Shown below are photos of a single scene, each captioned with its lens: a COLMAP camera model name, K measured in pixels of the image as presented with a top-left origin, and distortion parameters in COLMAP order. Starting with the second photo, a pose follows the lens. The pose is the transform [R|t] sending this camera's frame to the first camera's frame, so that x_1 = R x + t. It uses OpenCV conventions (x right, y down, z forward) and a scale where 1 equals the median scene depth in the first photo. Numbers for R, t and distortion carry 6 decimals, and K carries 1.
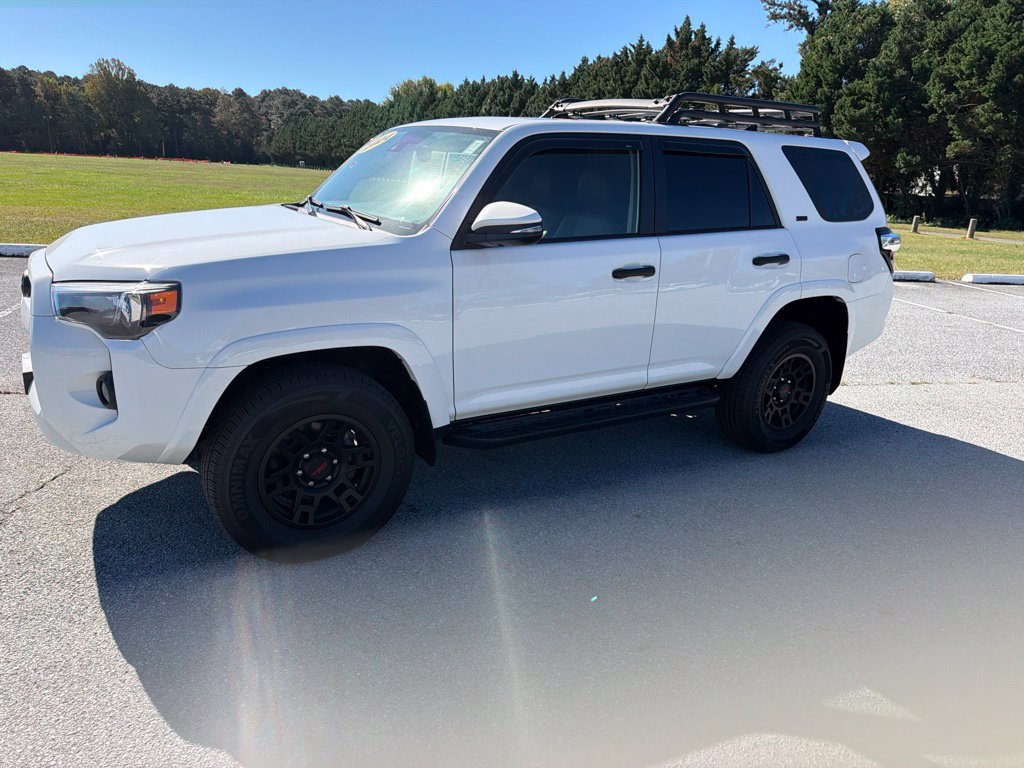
lens RADIAL K [[733.1, 0, 512.0], [0, 733.1, 384.0], [0, 0, 1]] dist [0.056757, -0.064702]
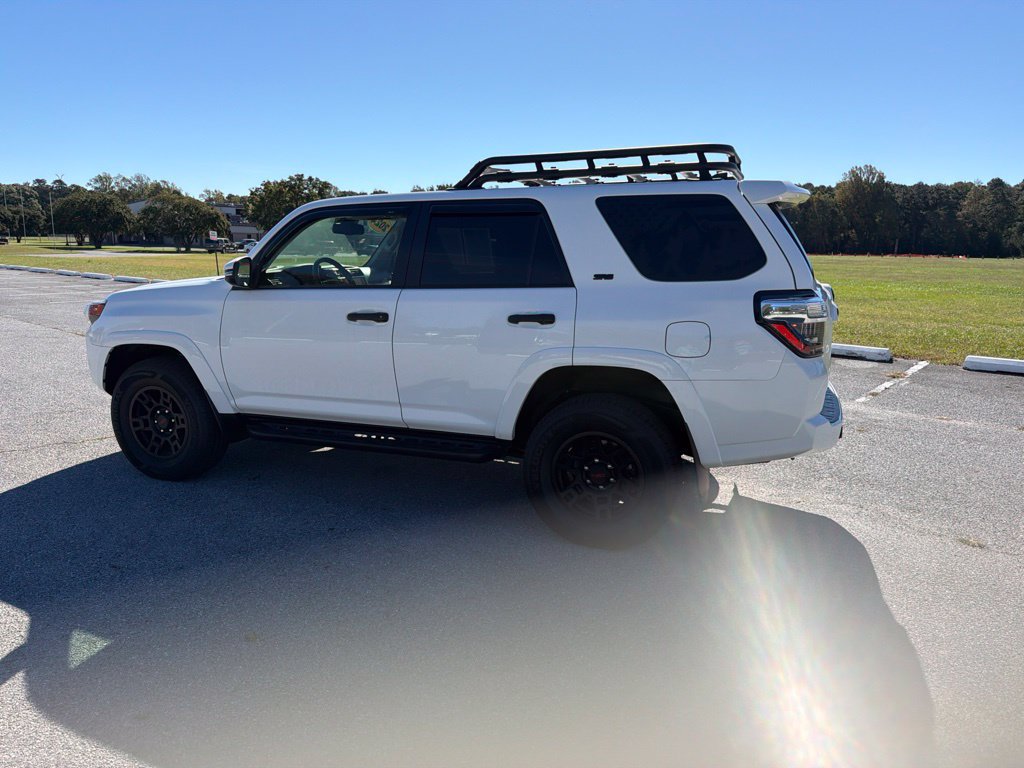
lens RADIAL K [[733.1, 0, 512.0], [0, 733.1, 384.0], [0, 0, 1]] dist [0.056757, -0.064702]
pose [[0.605481, 0.106292, -0.788729, 0.951388], [-0.203694, 0.978729, -0.024471, -0.052424], [0.769351, 0.175476, 0.614253, 0.376090]]
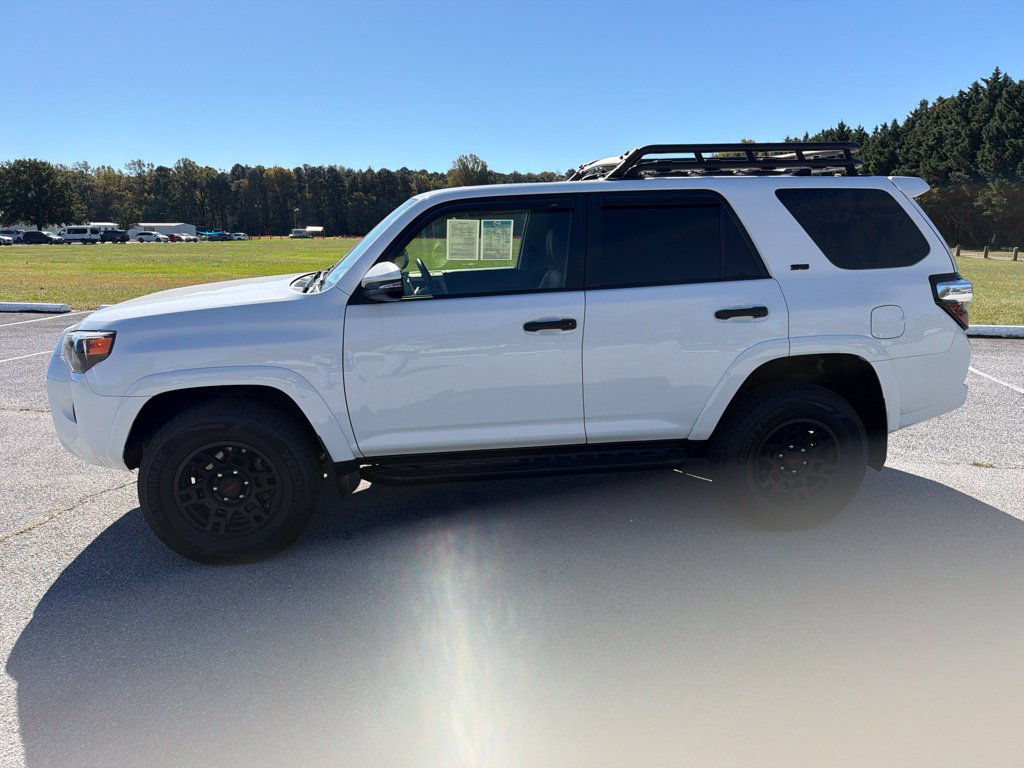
lens RADIAL K [[733.1, 0, 512.0], [0, 733.1, 384.0], [0, 0, 1]] dist [0.056757, -0.064702]
pose [[0.910796, 0.029860, -0.411775, 0.415771], [-0.064415, 0.995444, -0.070294, 0.002105], [0.407800, 0.090548, 0.908571, 0.053333]]
